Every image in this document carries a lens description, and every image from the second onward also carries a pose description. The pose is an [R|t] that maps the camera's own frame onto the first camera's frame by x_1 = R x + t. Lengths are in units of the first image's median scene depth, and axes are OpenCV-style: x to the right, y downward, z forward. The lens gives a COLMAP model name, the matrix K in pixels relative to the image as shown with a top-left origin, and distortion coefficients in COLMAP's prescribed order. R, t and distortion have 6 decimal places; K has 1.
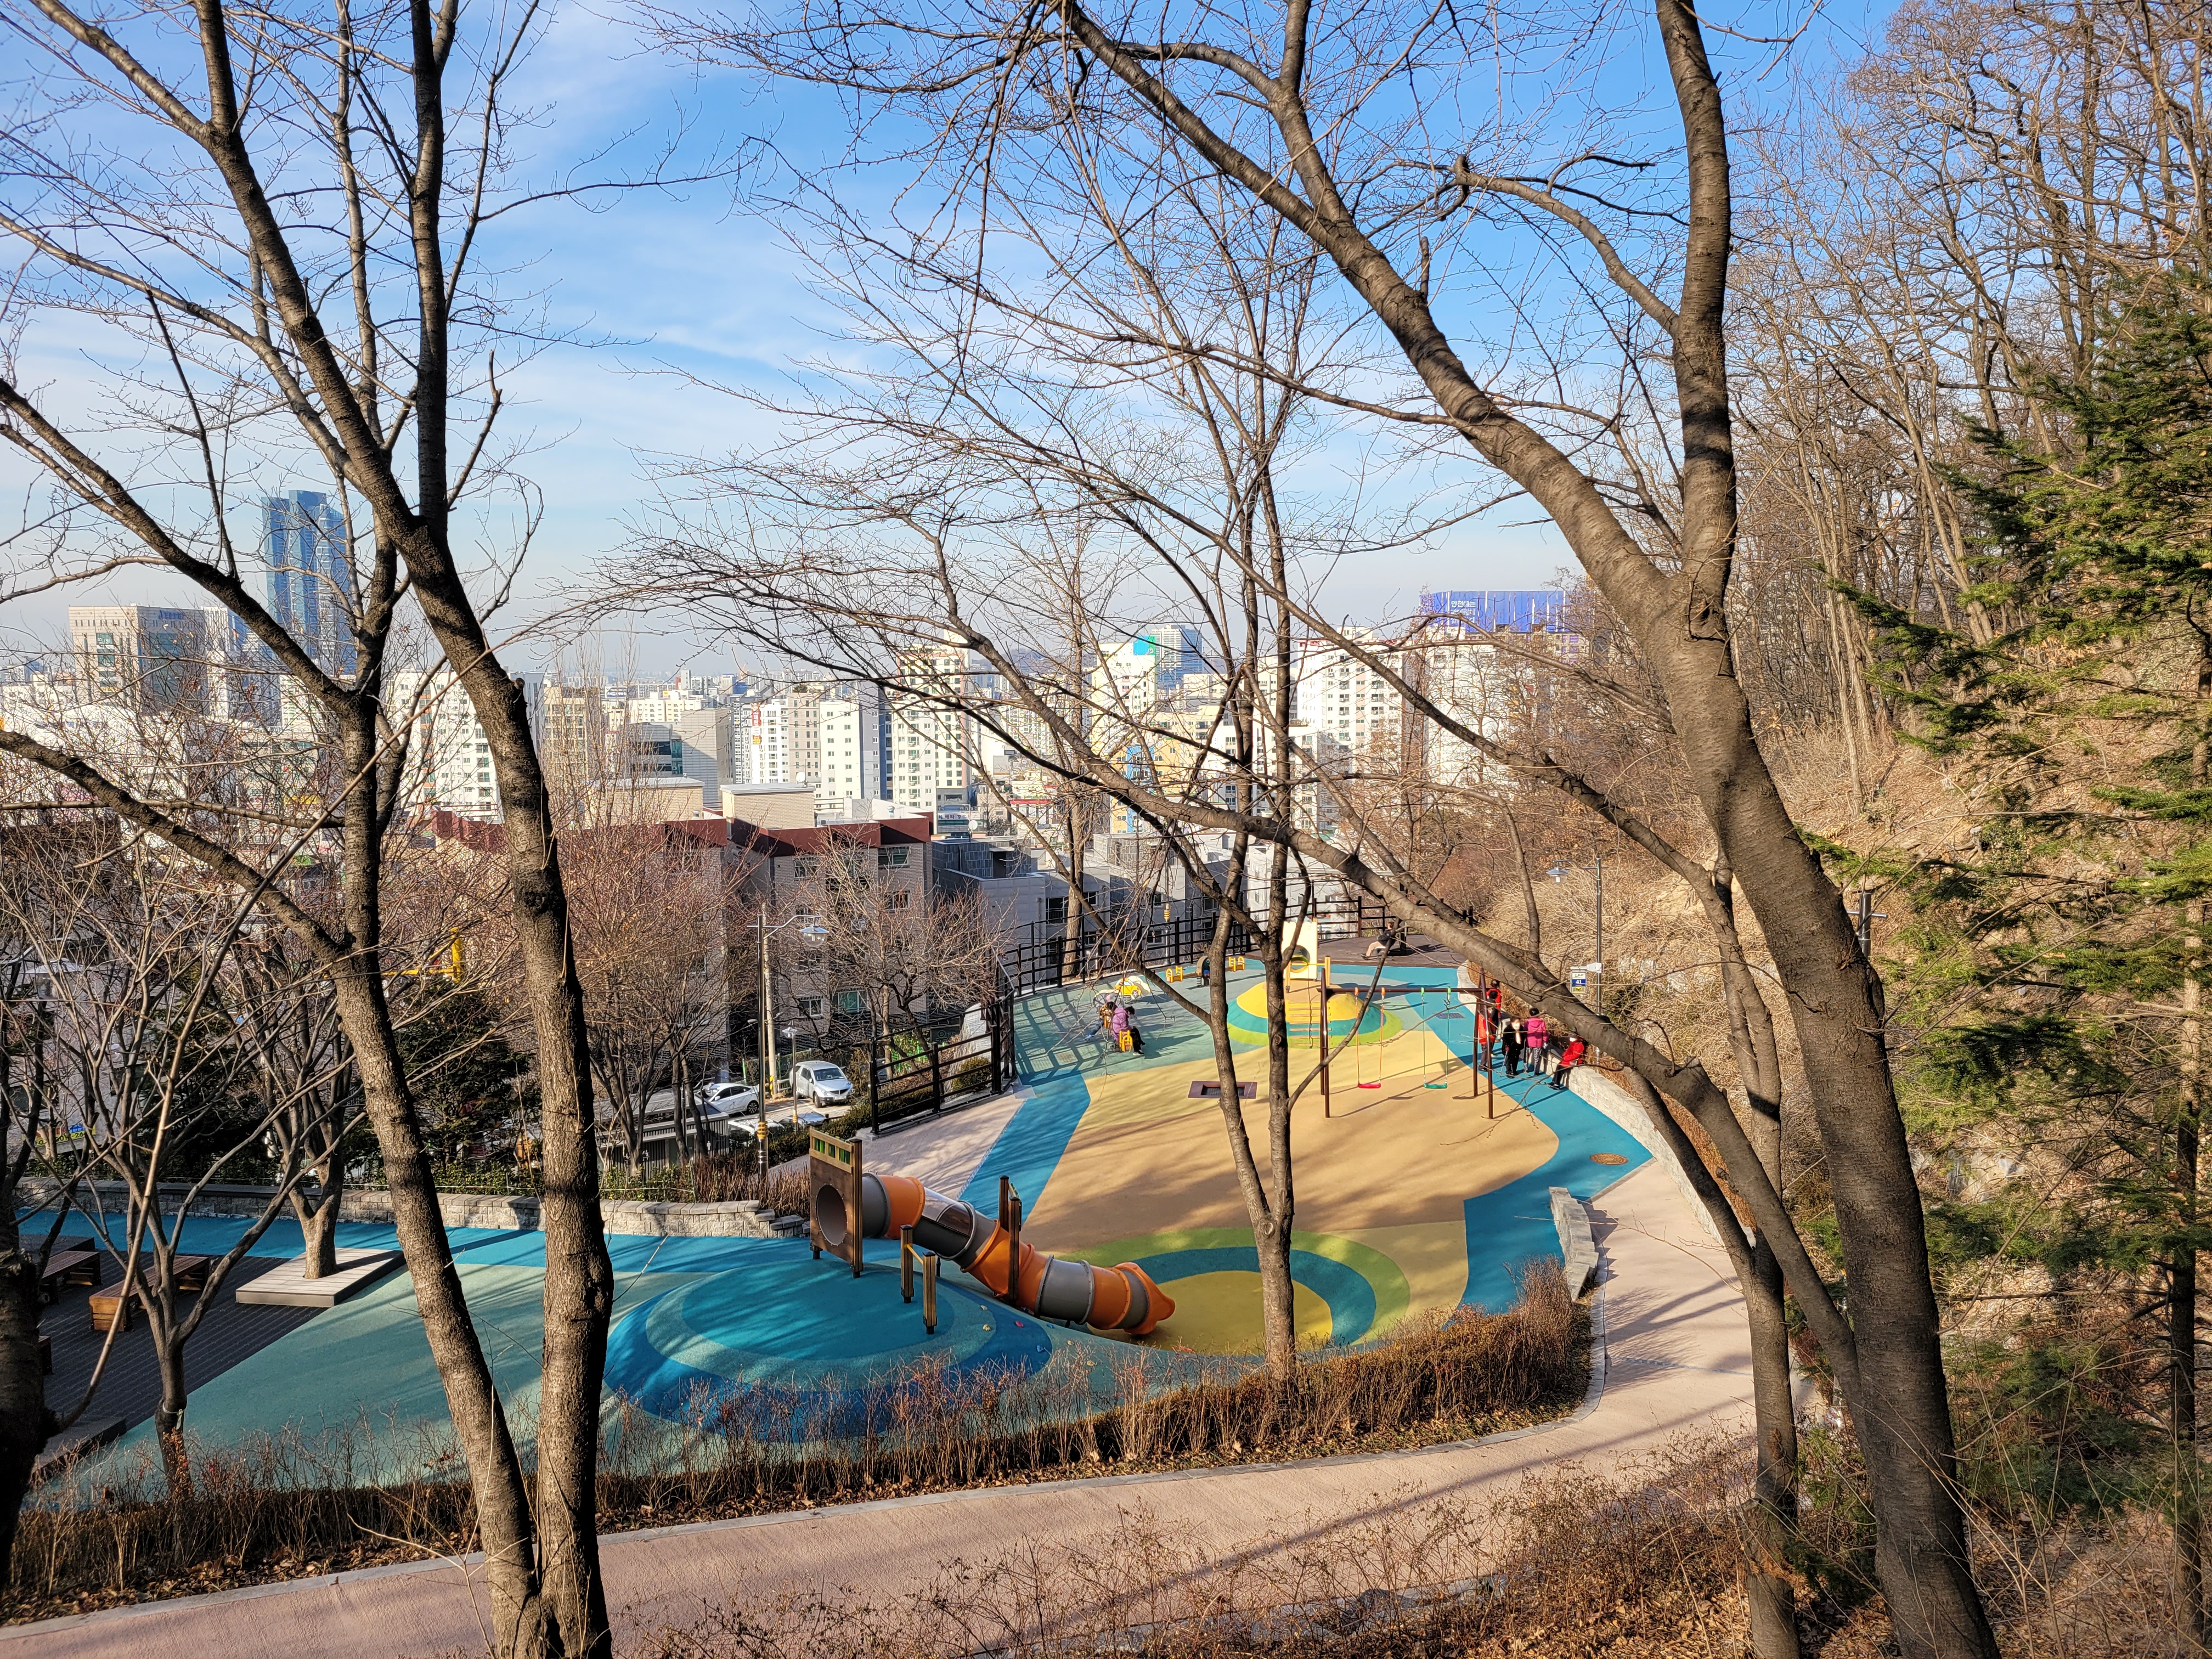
lens RADIAL K [[1672.5, 0, 1100.6], [0, 1672.5, 828.3], [0, 0, 1]] dist [0.008285, 0.003014]
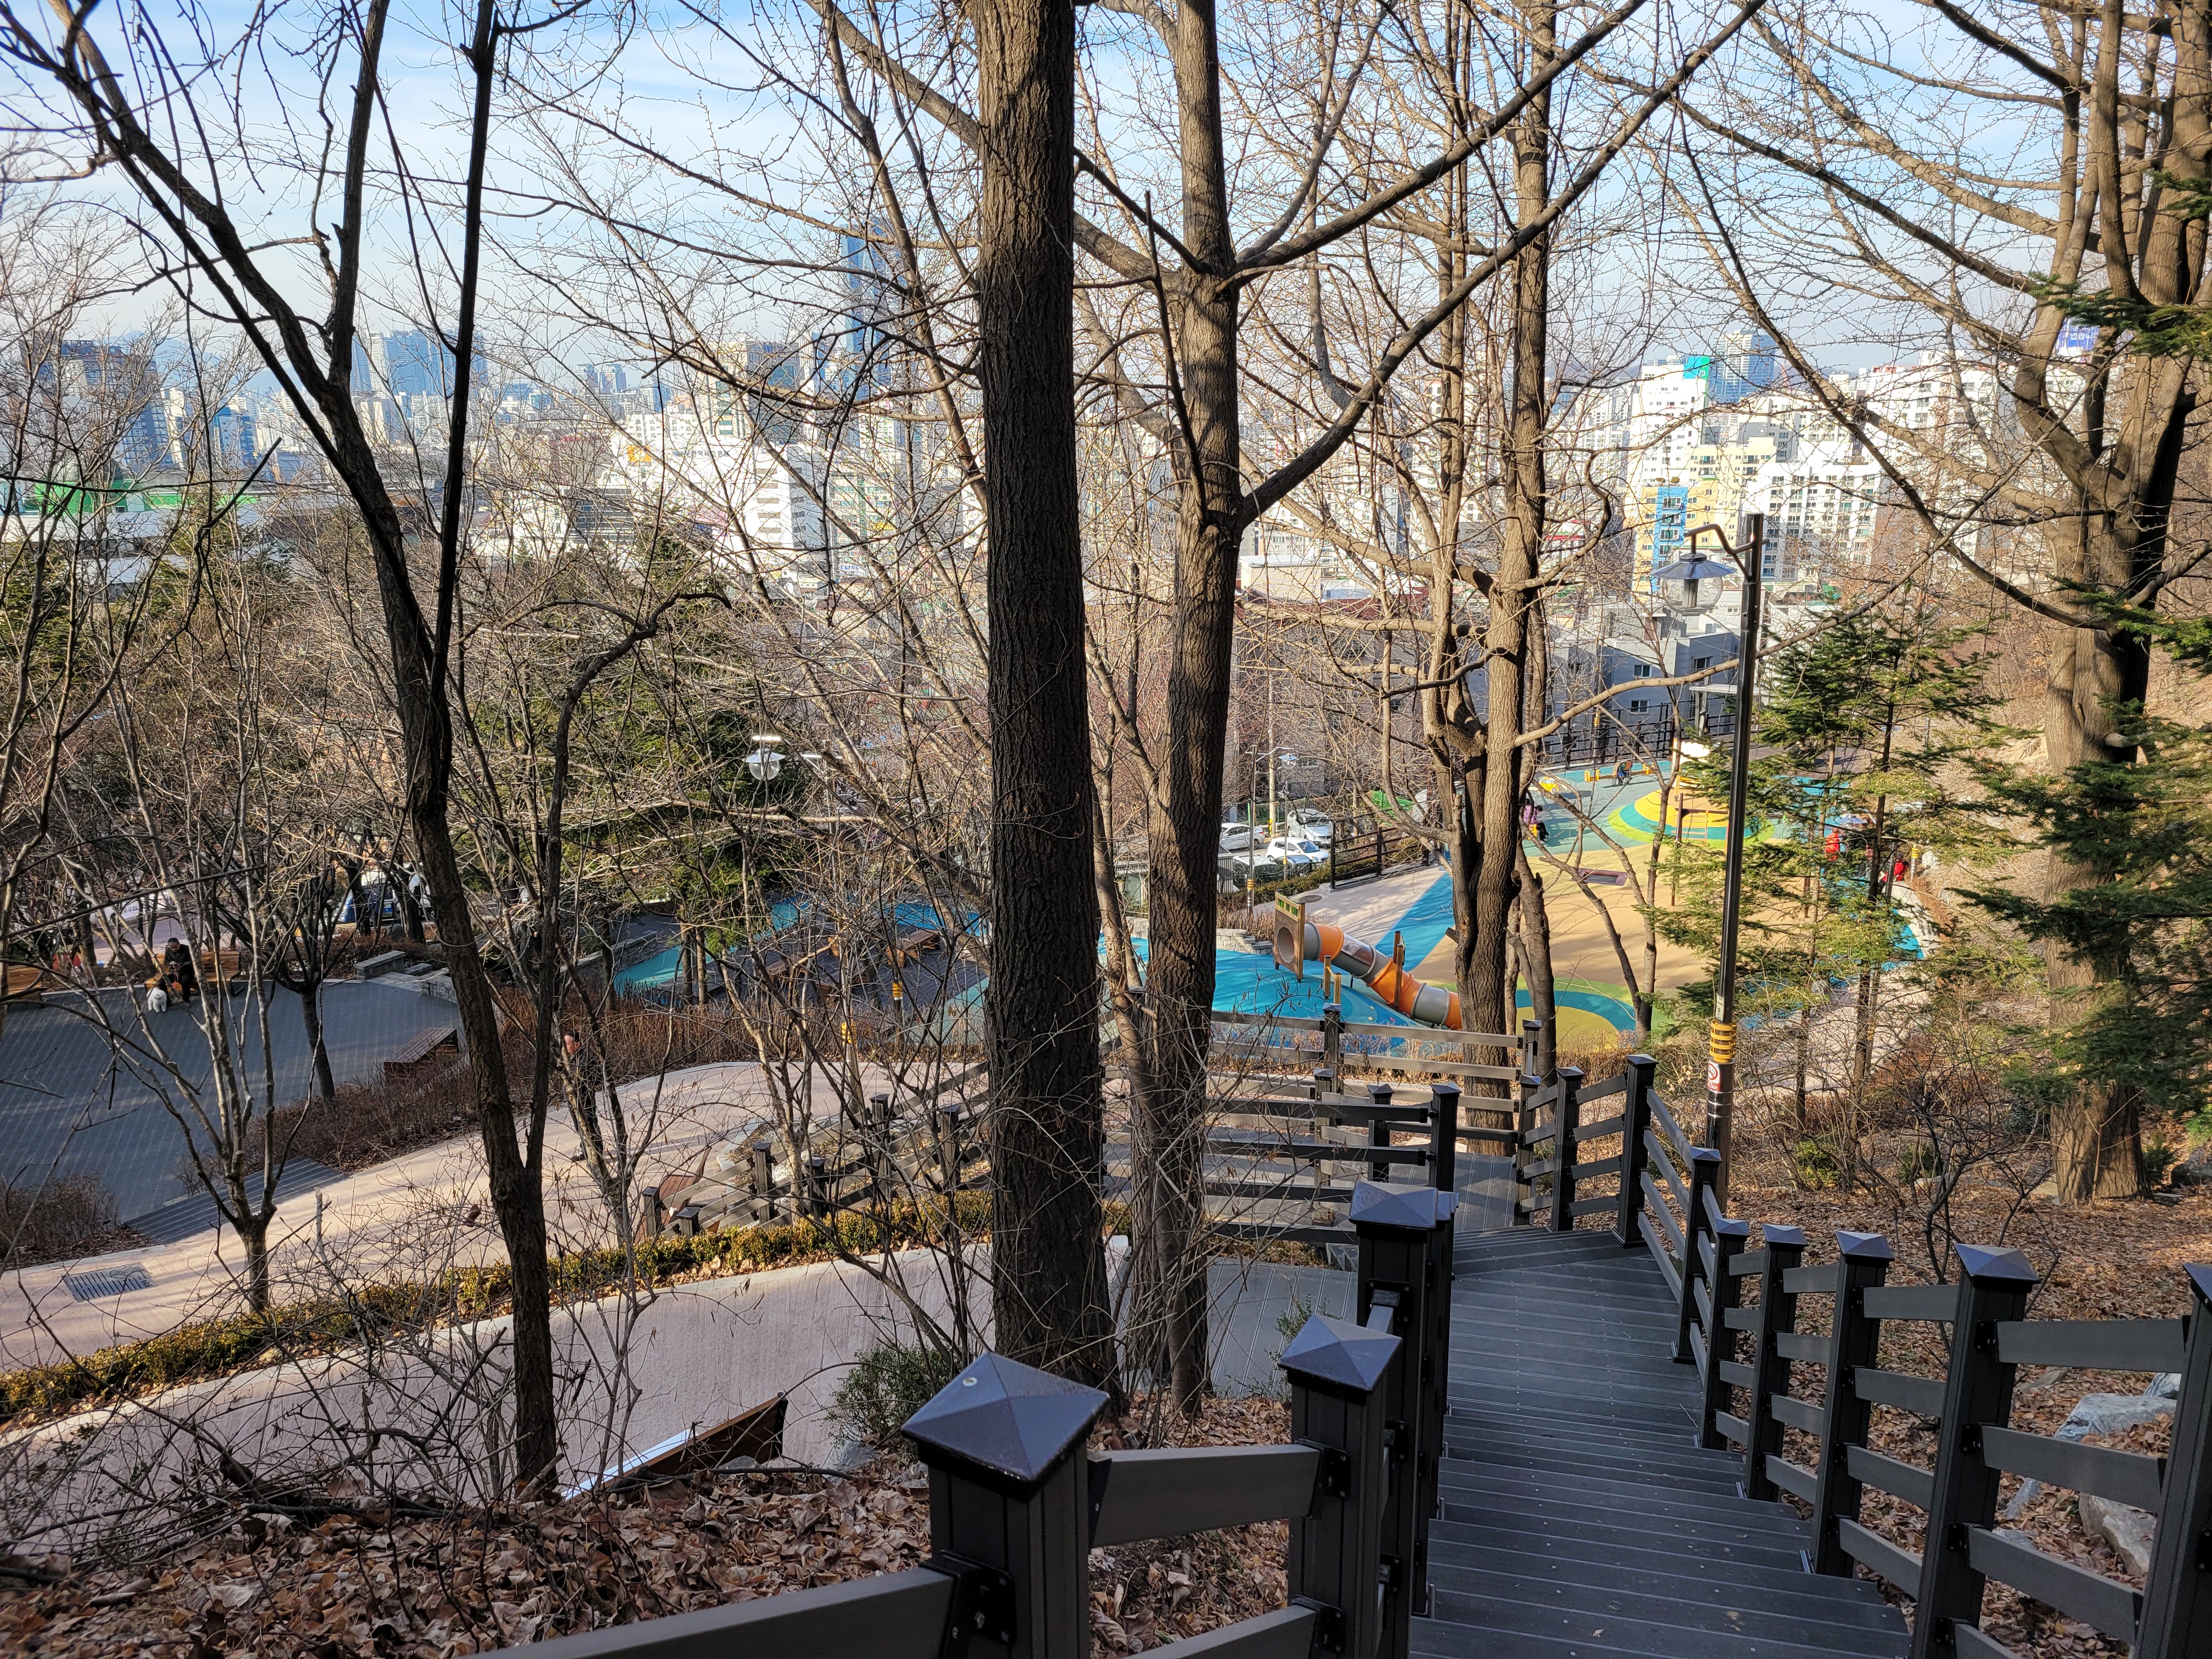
lens RADIAL K [[1672.5, 0, 1106.3], [0, 1672.5, 831.9], [0, 0, 1]] dist [0.008285, 0.003014]
pose [[0.952847, 0.086217, -0.290944, 0.056252], [-0.035806, 0.984035, 0.174339, -0.063877], [0.301330, -0.155701, 0.940722, -0.236171]]
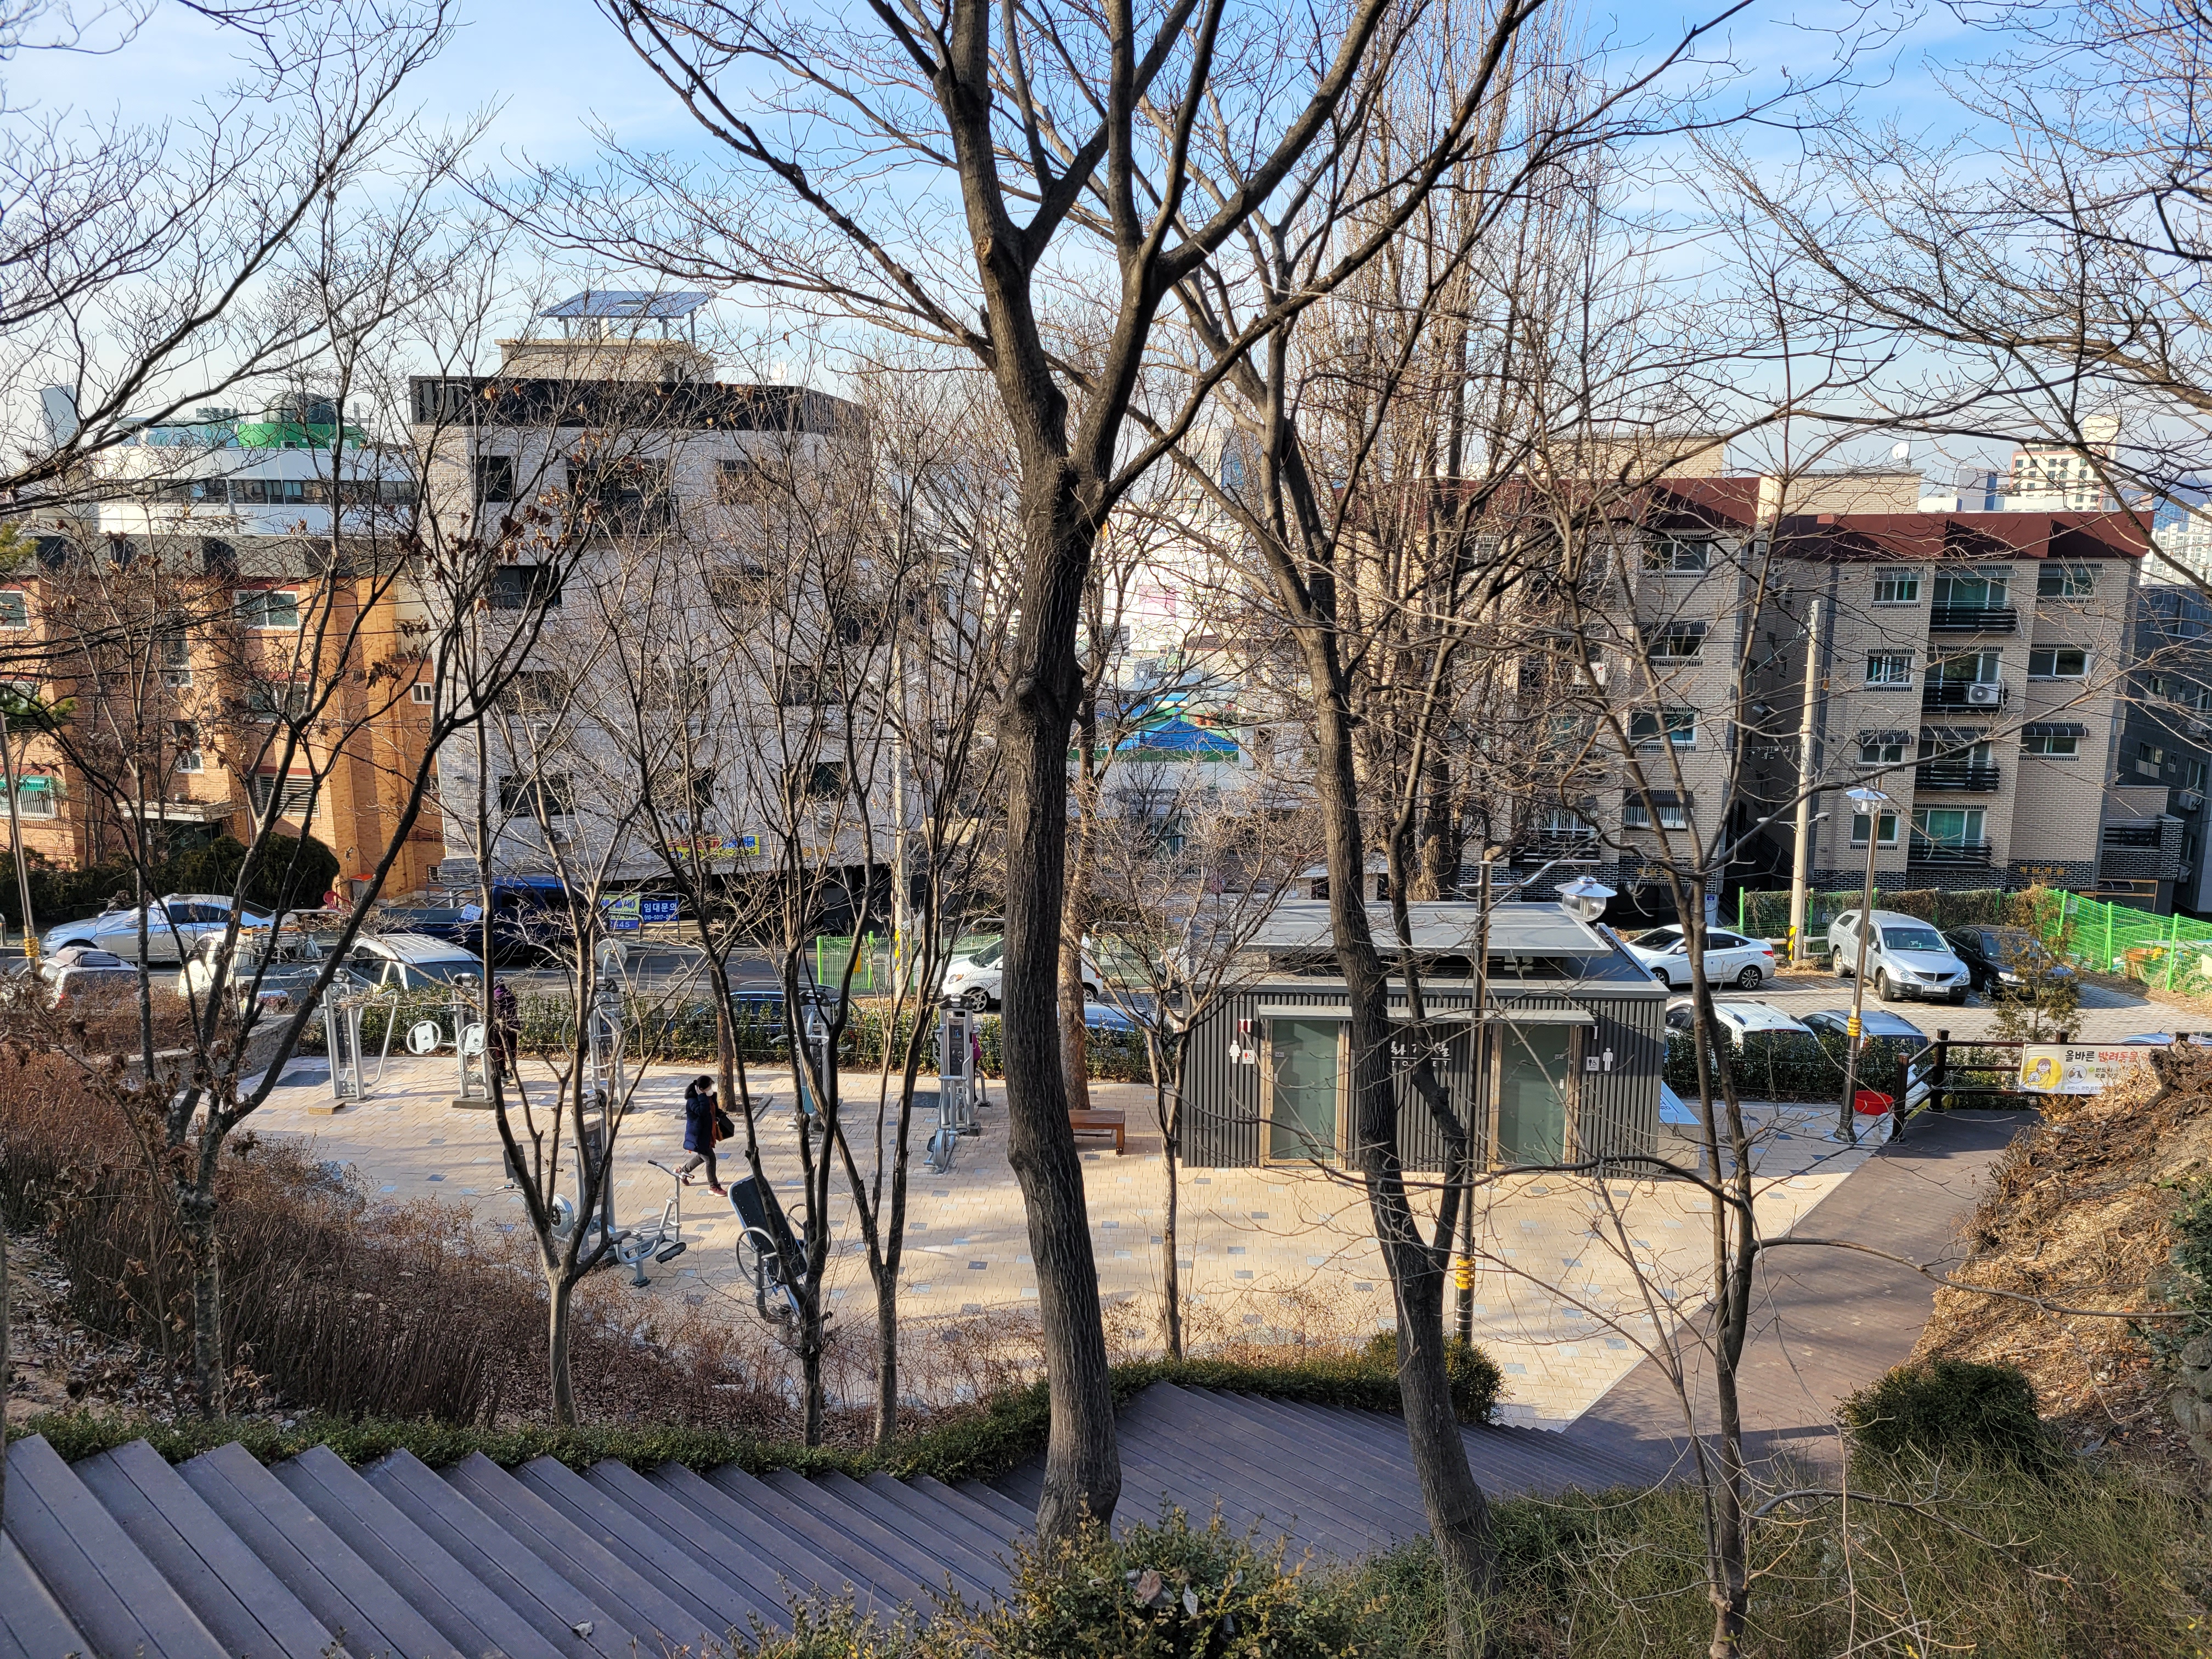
lens RADIAL K [[1672.5, 0, 1102.7], [0, 1672.5, 830.2], [0, 0, 1]] dist [0.008285, 0.003014]
pose [[0.827598, 0.128074, -0.546515, -0.107035], [-0.077189, 0.990339, 0.115195, 0.086040], [0.555989, -0.053150, 0.829489, 0.509731]]
